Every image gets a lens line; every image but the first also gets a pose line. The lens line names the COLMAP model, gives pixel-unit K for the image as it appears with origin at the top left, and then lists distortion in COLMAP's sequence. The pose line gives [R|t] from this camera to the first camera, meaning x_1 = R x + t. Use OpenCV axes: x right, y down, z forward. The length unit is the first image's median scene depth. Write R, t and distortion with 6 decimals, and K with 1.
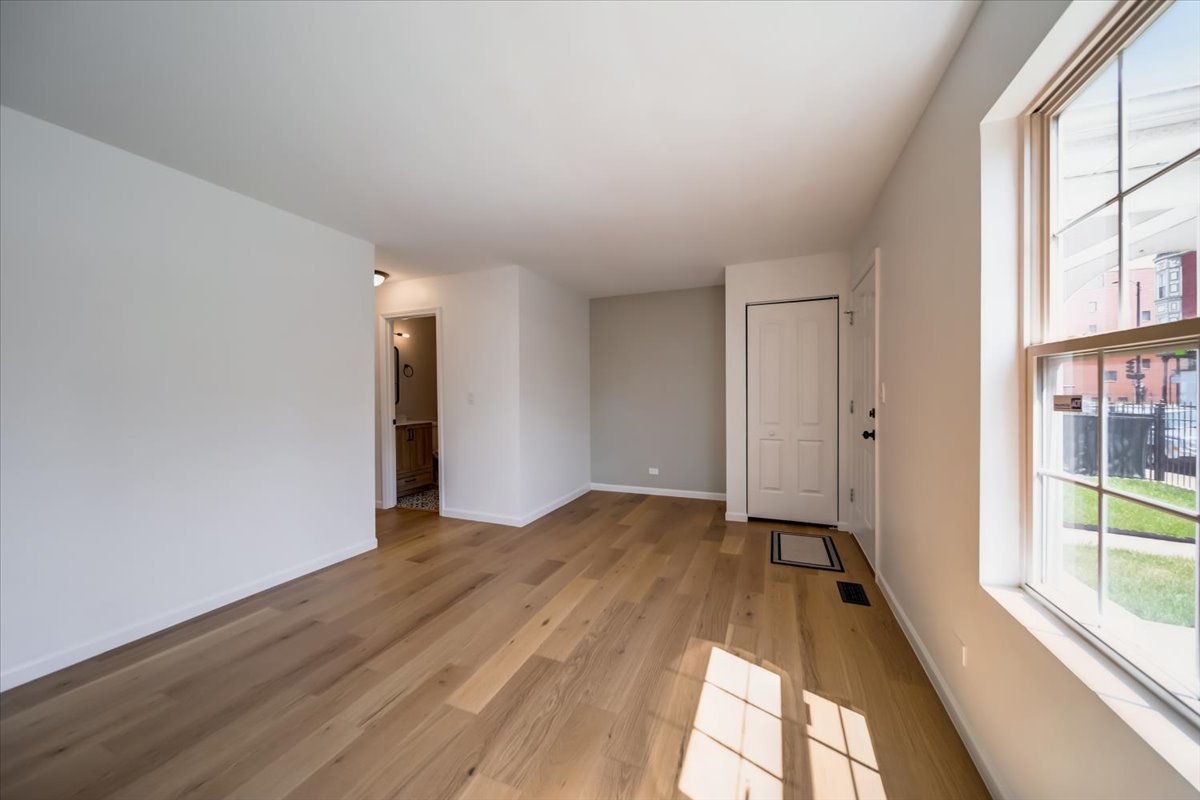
lens RADIAL K [[422.2, 0, 598.8], [0, 422.2, 396.2], [0, 0, 1]] dist [-0.000879, -0.000250]
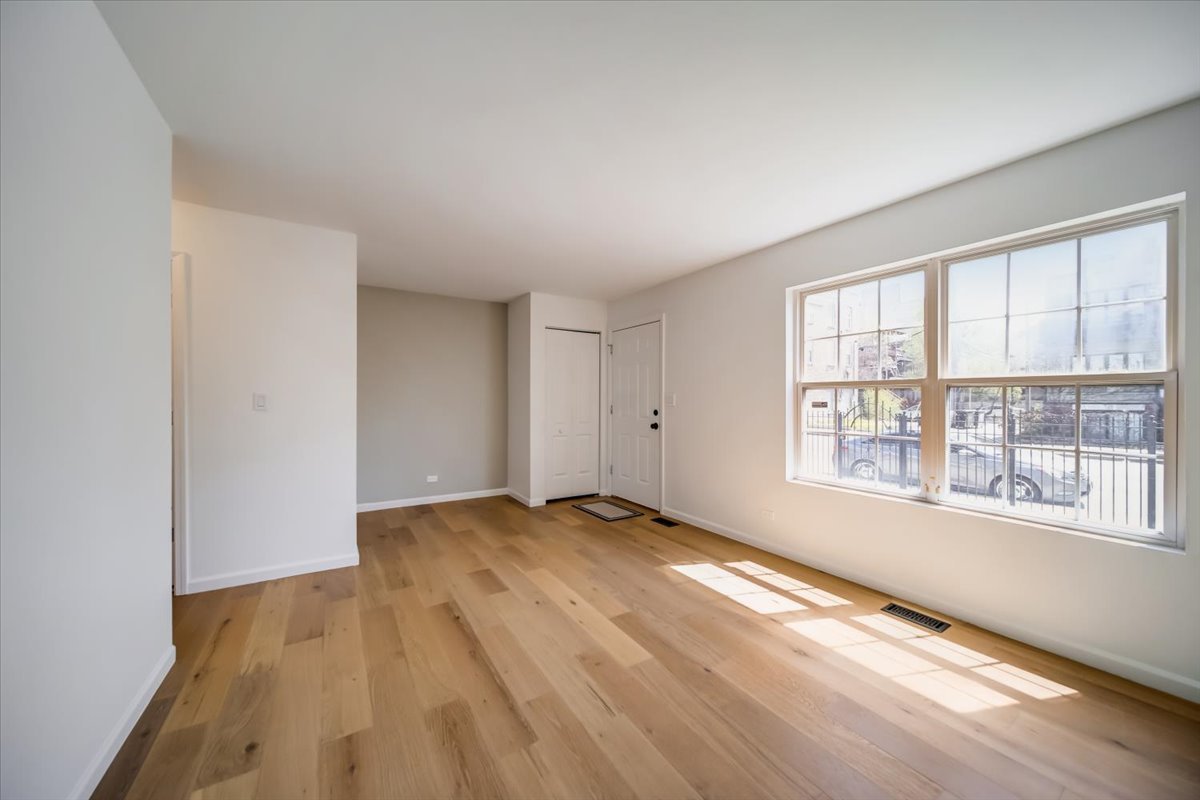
lens RADIAL K [[422.2, 0, 598.8], [0, 422.2, 396.2], [0, 0, 1]] dist [-0.000879, -0.000250]
pose [[0.575810, 0.017189, 0.817403, -0.999571], [-0.005479, 0.999838, -0.017166, 0.007662], [-0.817565, 0.005406, 0.575810, 0.293848]]
